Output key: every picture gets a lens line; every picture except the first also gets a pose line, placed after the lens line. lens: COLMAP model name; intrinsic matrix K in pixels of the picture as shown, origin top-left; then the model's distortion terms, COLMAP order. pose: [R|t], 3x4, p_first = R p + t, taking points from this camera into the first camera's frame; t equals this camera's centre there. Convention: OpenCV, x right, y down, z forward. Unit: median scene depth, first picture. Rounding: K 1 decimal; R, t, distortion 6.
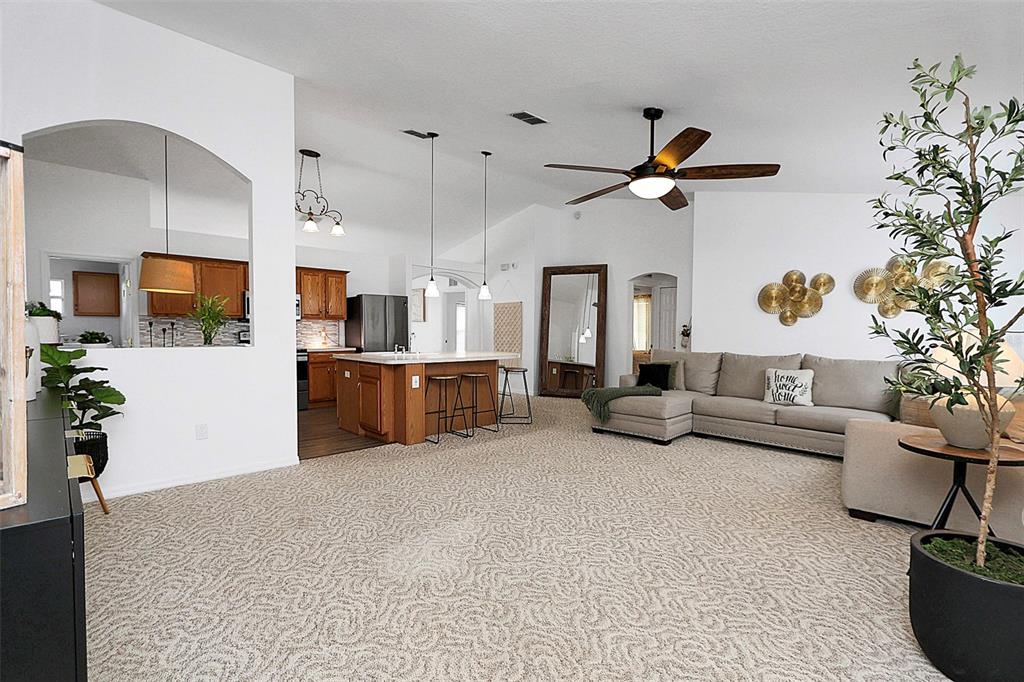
lens RADIAL K [[468.6, 0, 525.0], [0, 468.6, 344.7], [0, 0, 1]] dist [-0.018330, 0.003742]
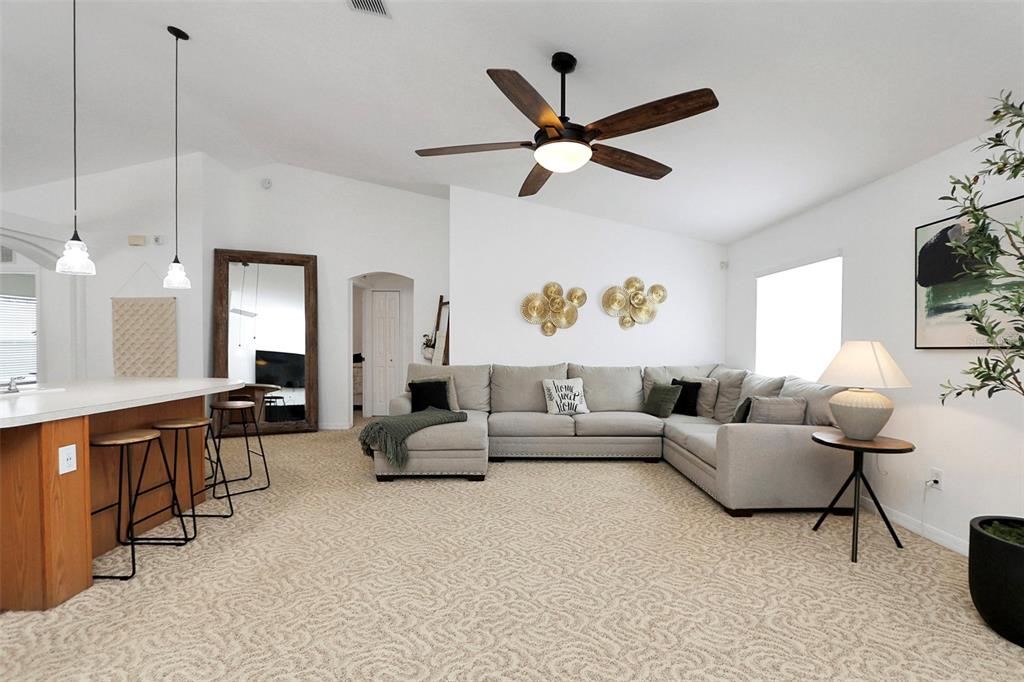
lens RADIAL K [[468.6, 0, 520.5], [0, 468.6, 348.4], [0, 0, 1]] dist [-0.018330, 0.003742]
pose [[0.695164, -0.015897, 0.718676, -0.231856], [0.024919, 0.999687, -0.001991, -0.014140], [-0.718420, 0.019293, 0.695342, 0.354289]]
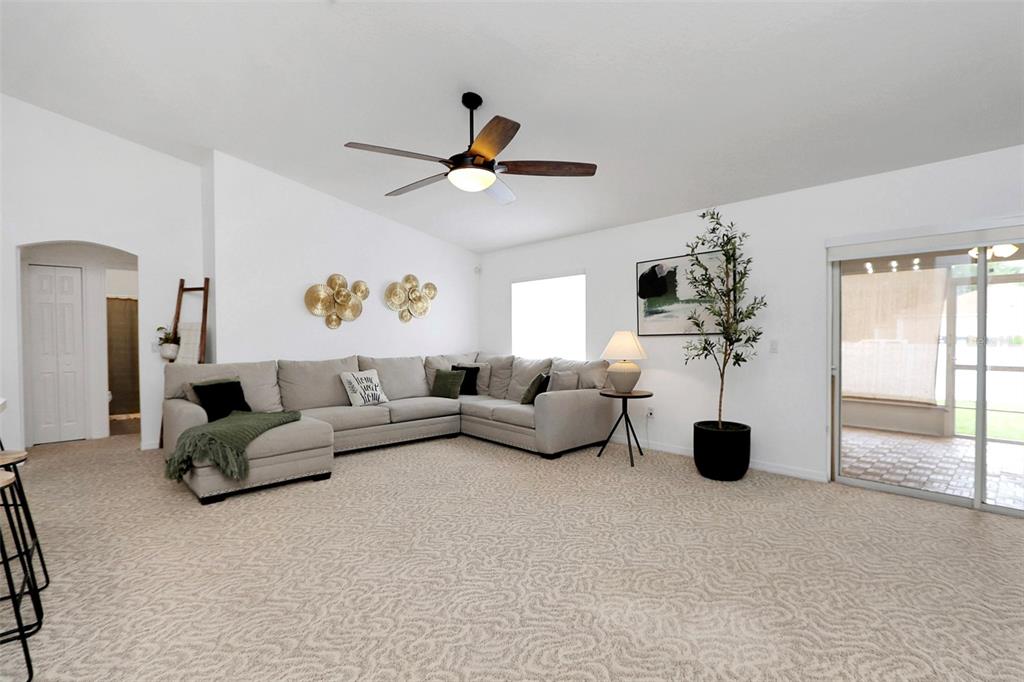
lens RADIAL K [[475.6, 0, 519.6], [0, 475.6, 337.7], [0, 0, 1]] dist [-0.012985, 0.000372]
pose [[0.045173, -0.013826, 0.998884, -0.462721], [0.038884, 0.999171, 0.012071, -0.019817], [-0.998222, 0.038295, 0.045673, 0.597520]]
